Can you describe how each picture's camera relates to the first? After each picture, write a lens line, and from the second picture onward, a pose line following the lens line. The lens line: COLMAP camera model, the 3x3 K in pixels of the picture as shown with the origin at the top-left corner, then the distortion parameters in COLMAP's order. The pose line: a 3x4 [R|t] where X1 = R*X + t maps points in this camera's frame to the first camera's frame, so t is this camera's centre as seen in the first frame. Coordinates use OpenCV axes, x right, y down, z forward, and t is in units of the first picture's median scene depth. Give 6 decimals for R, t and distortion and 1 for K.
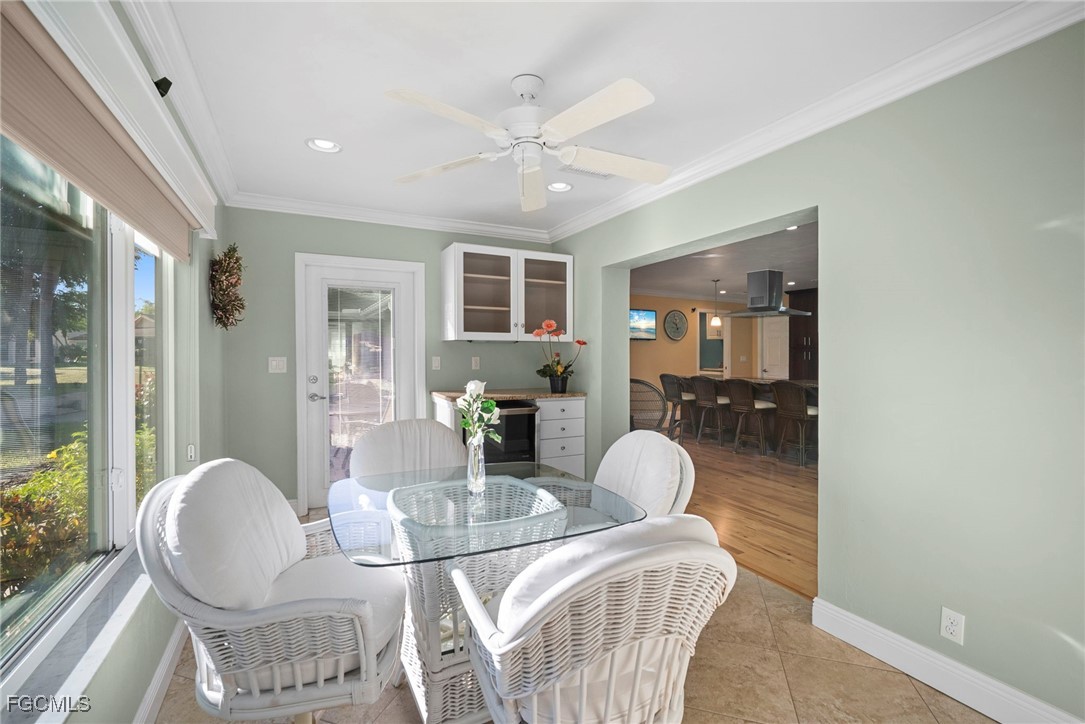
lens RADIAL K [[477.6, 0, 542.2], [0, 477.6, 354.7], [0, 0, 1]] dist [-0.007570, -0.000132]
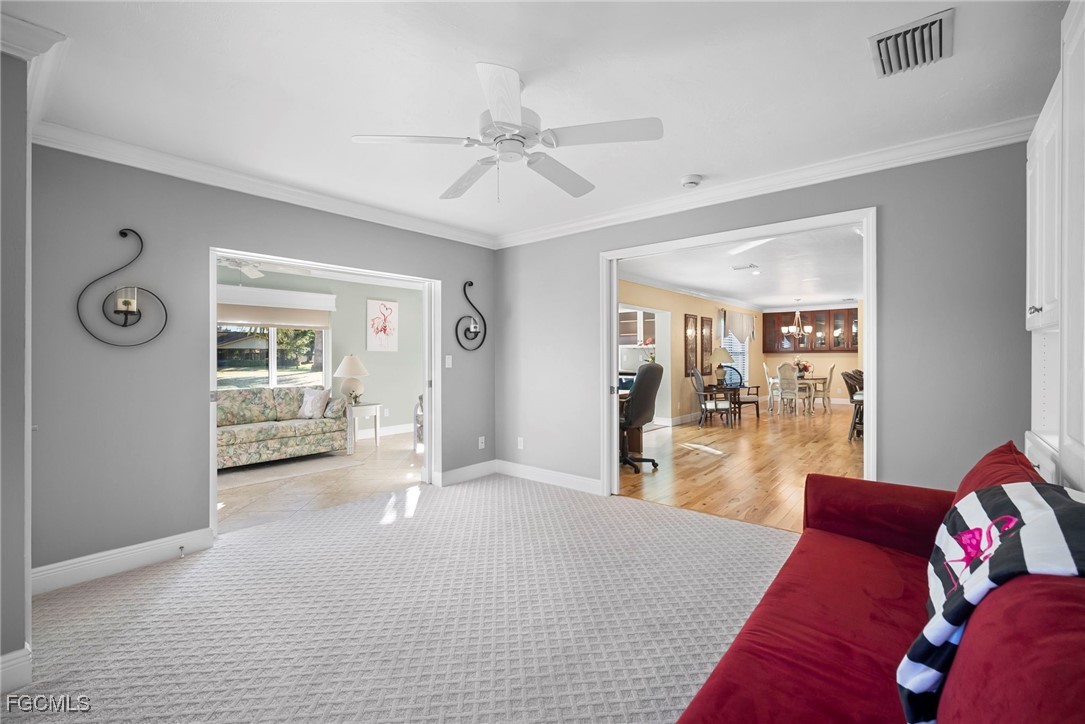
lens RADIAL K [[477.6, 0, 542.2], [0, 477.6, 354.7], [0, 0, 1]] dist [-0.007570, -0.000132]
pose [[0.395261, -0.011575, -0.918496, 1.858659], [0.001520, 0.999927, -0.011947, 0.030254], [0.918568, 0.003326, 0.395250, -0.333048]]
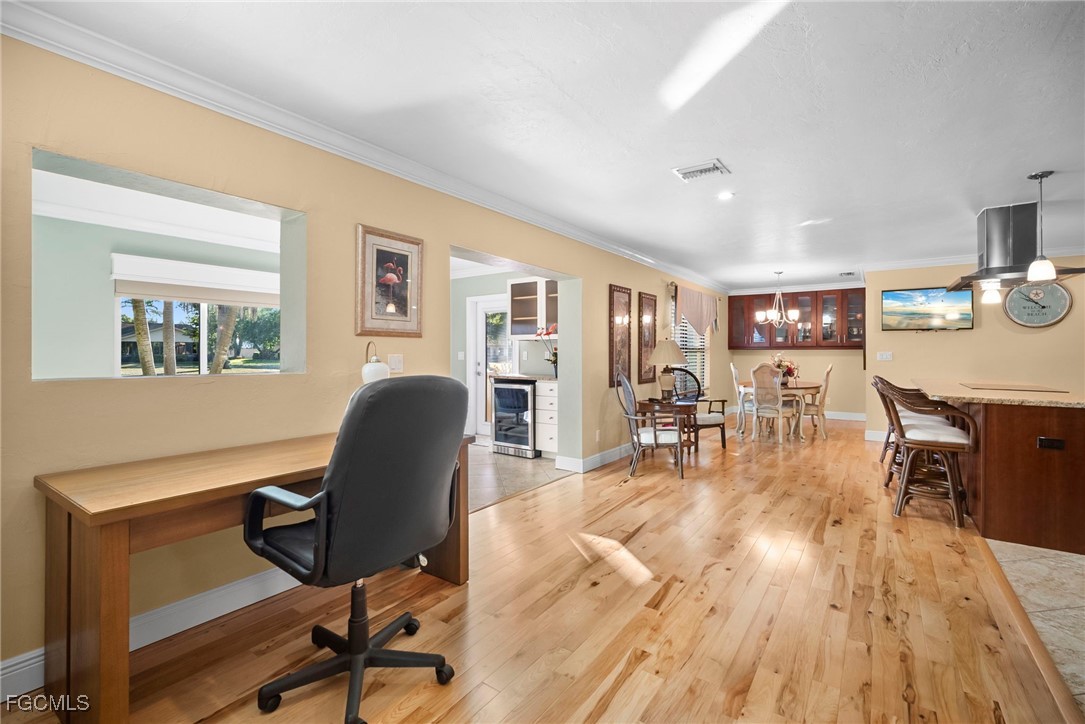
lens RADIAL K [[482.5, 0, 546.4], [0, 482.5, 348.6], [0, 0, 1]] dist [0.000211, 0.000024]
pose [[0.470212, -0.012960, -0.882459, 1.221316], [-0.002486, 0.999869, -0.016009, 0.020728], [0.882550, 0.009721, 0.470118, 0.338287]]
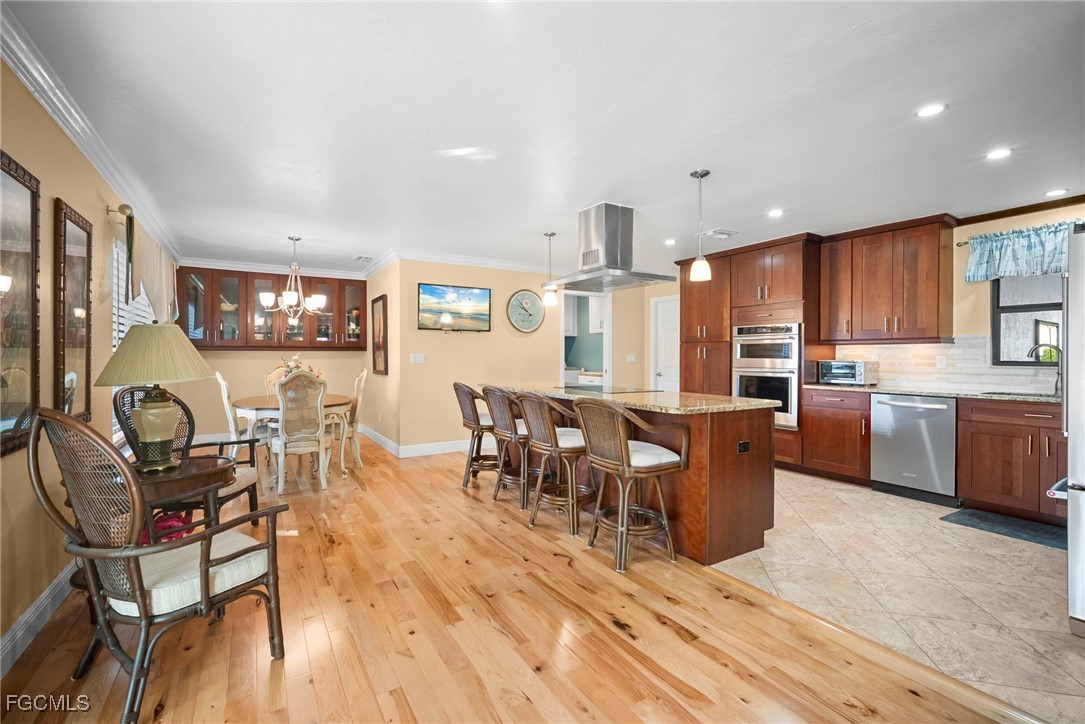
lens RADIAL K [[477.6, 0, 542.2], [0, 477.6, 354.7], [0, 0, 1]] dist [-0.007570, -0.000132]
pose [[0.997156, -0.005556, 0.075155, 0.573759], [0.006151, 0.999952, -0.007689, 0.018837], [-0.075109, 0.008129, 0.997142, 0.682153]]
